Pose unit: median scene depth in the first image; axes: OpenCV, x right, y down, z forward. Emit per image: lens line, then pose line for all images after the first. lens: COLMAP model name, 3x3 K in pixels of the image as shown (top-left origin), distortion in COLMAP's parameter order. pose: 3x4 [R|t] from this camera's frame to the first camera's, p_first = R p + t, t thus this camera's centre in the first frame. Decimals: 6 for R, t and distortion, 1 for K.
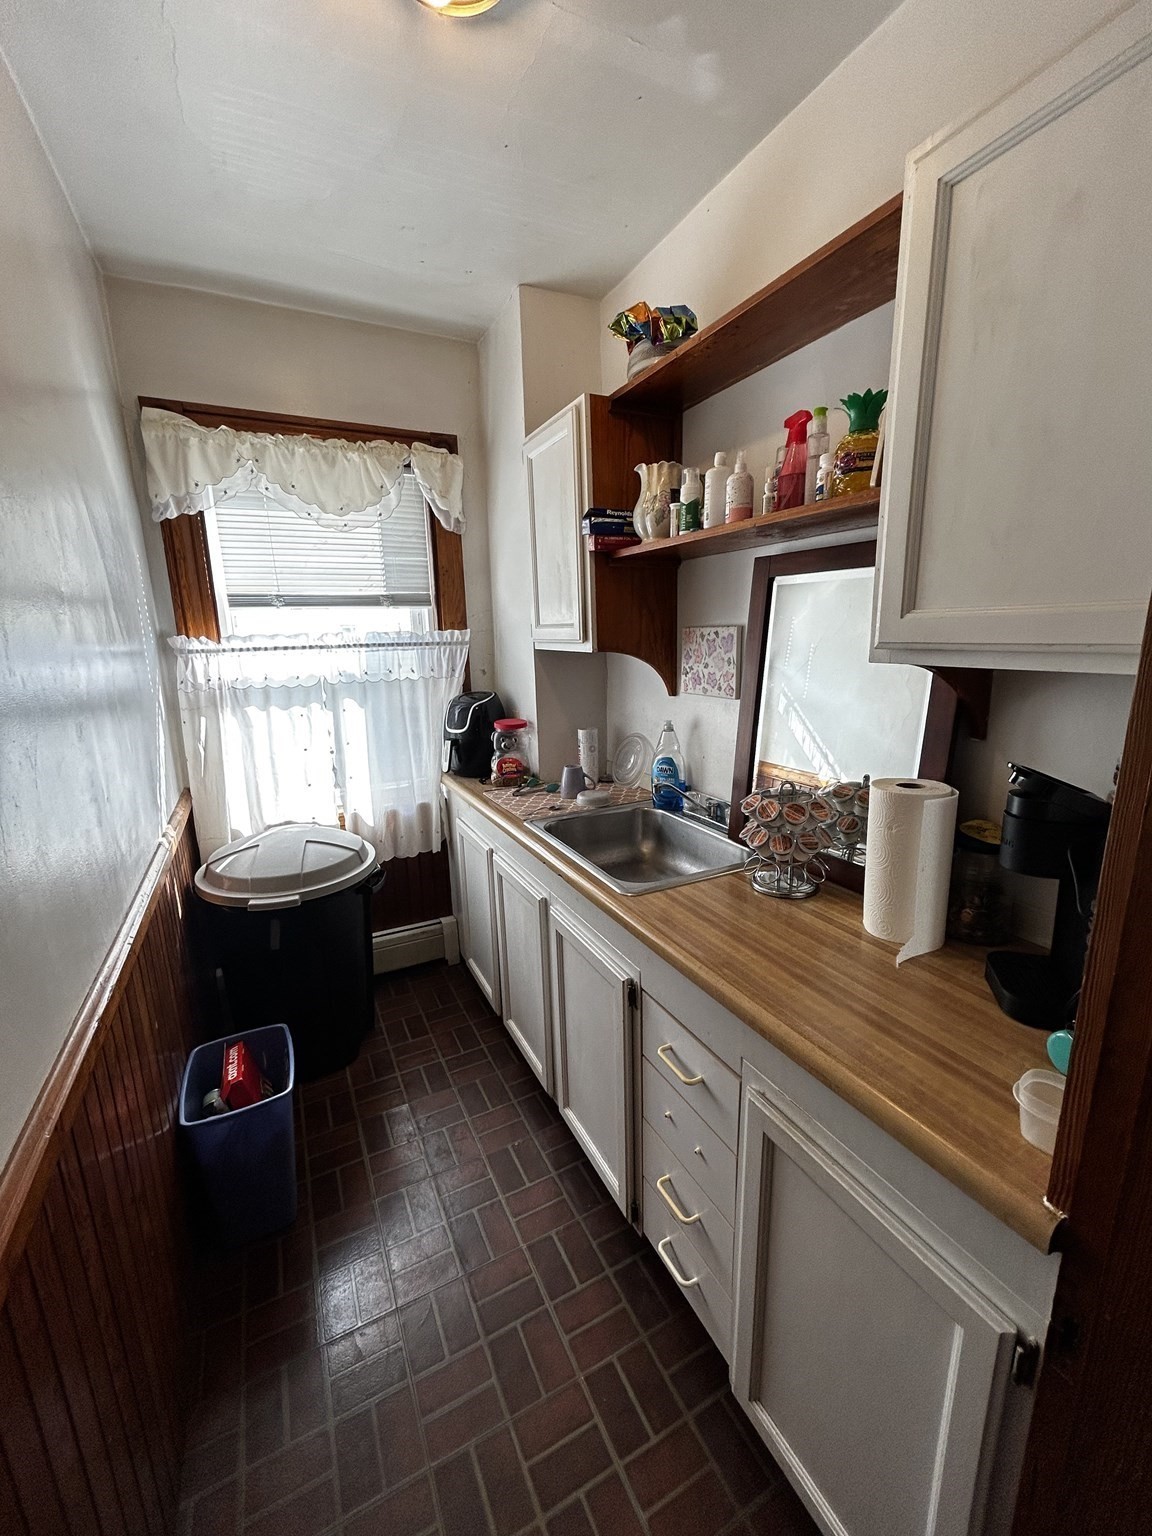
lens RADIAL K [[617.5, 0, 577.9], [0, 617.5, 763.0], [0, 0, 1]] dist [-0.001389, -0.000035]
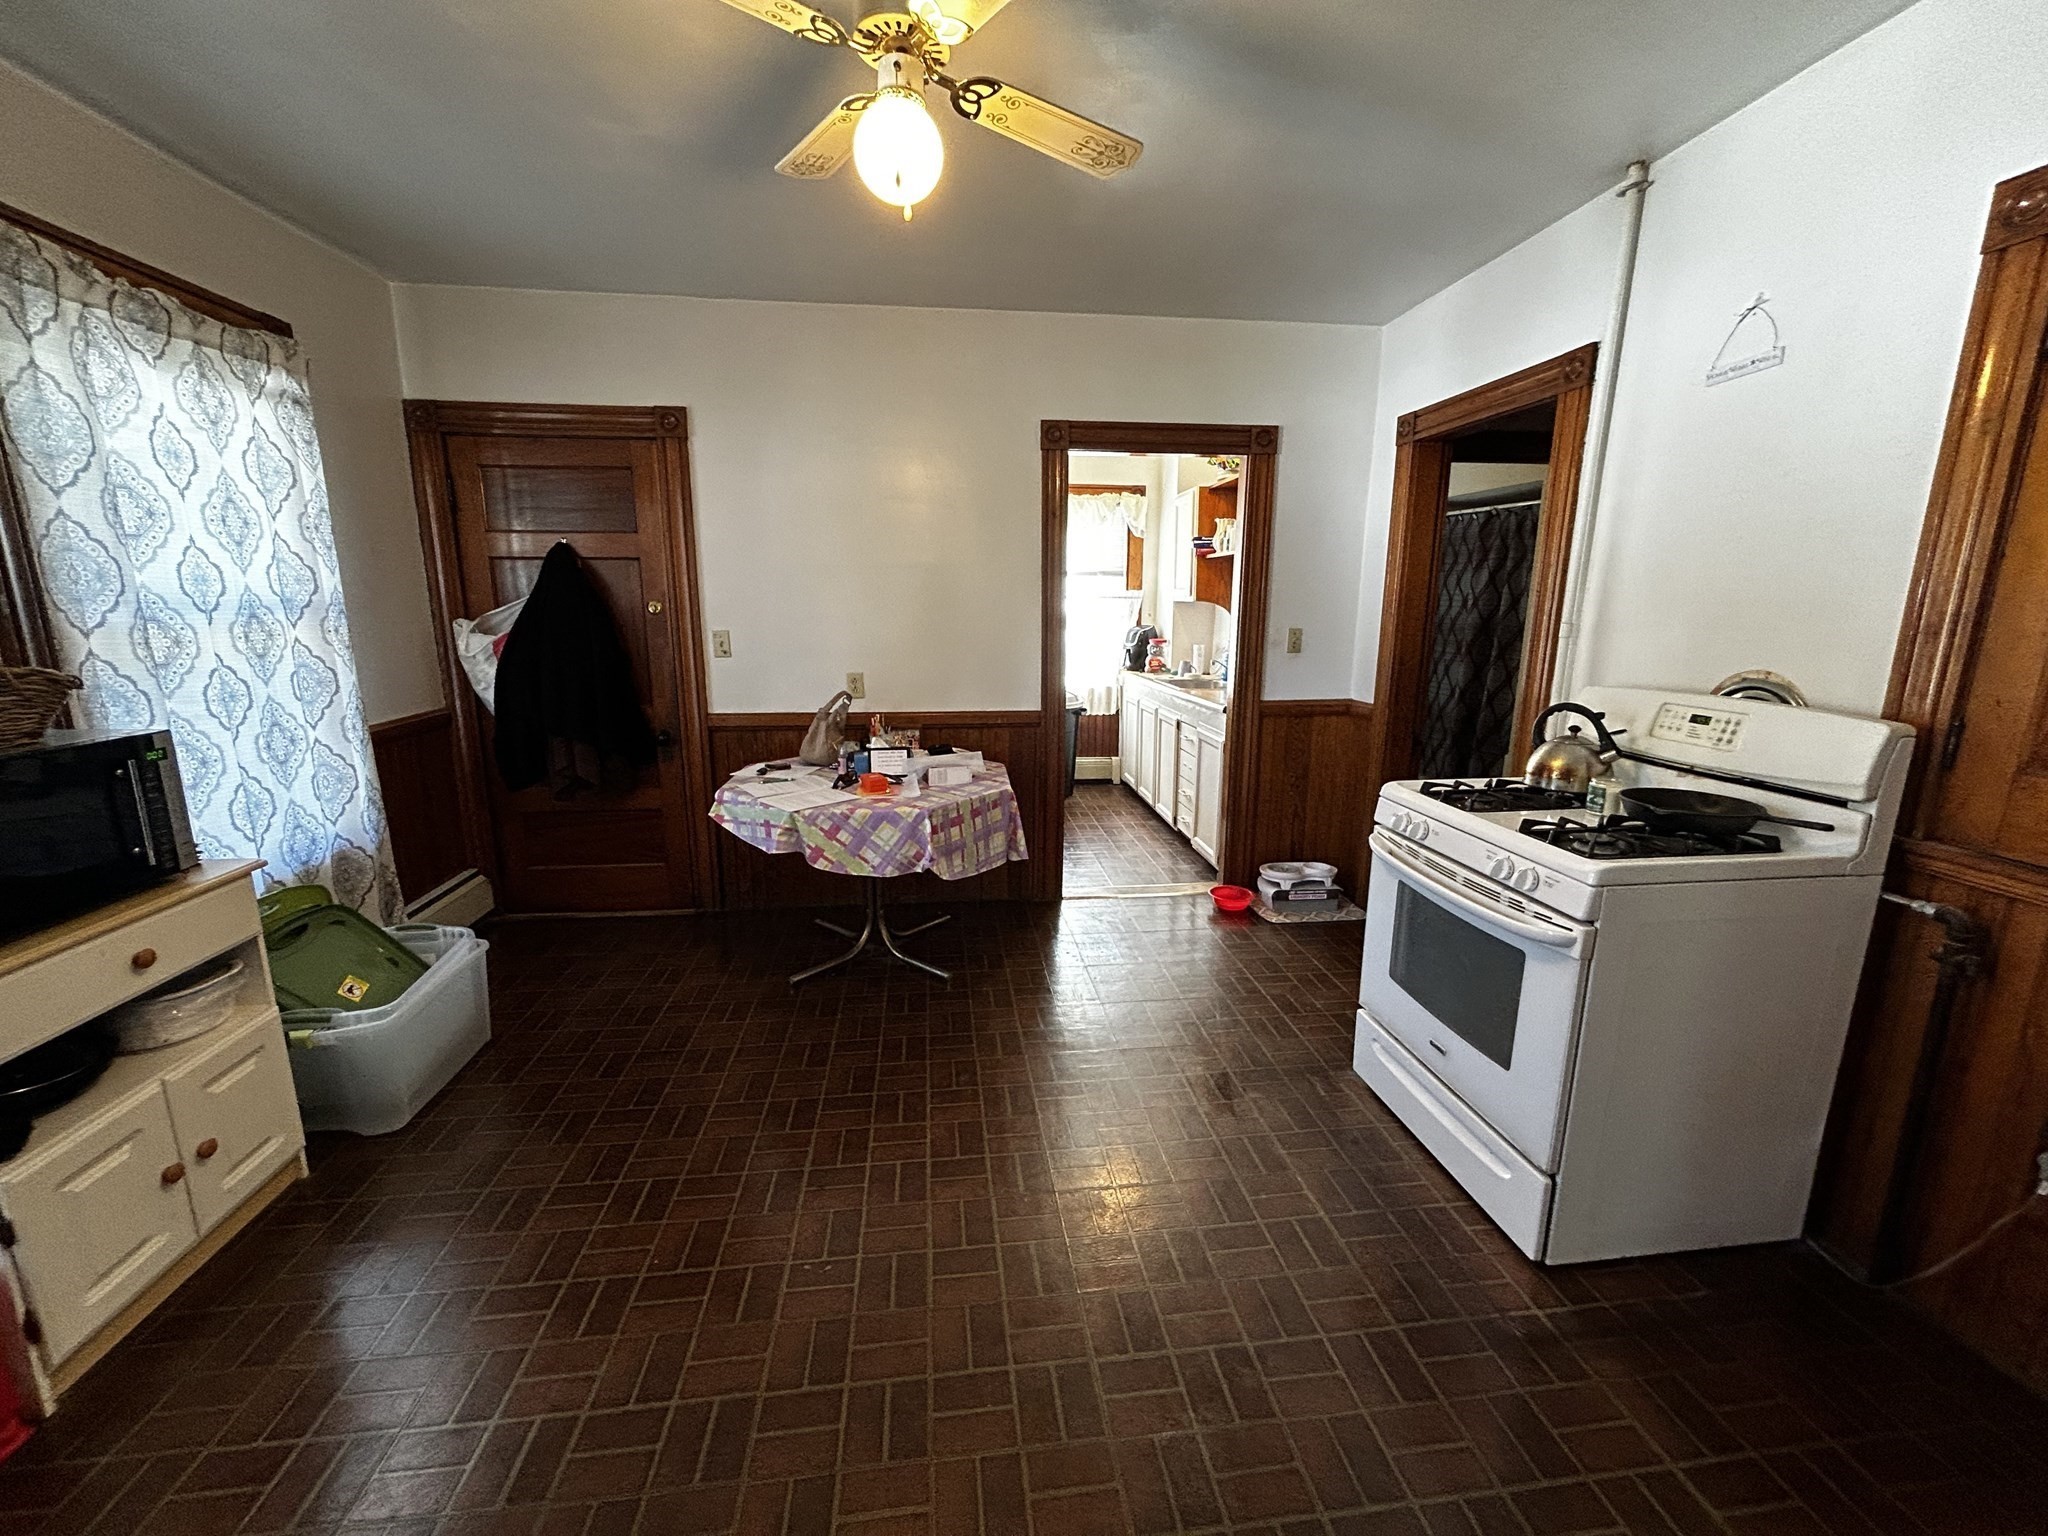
lens RADIAL K [[823.3, 0, 1030.6], [0, 823.3, 772.6], [0, 0, 1]] dist [-0.001389, -0.000035]
pose [[0.937848, 0.097253, -0.333140, 0.391891], [-0.098008, 0.995079, 0.014582, 0.329985], [0.332919, 0.018975, 0.942765, -1.451410]]
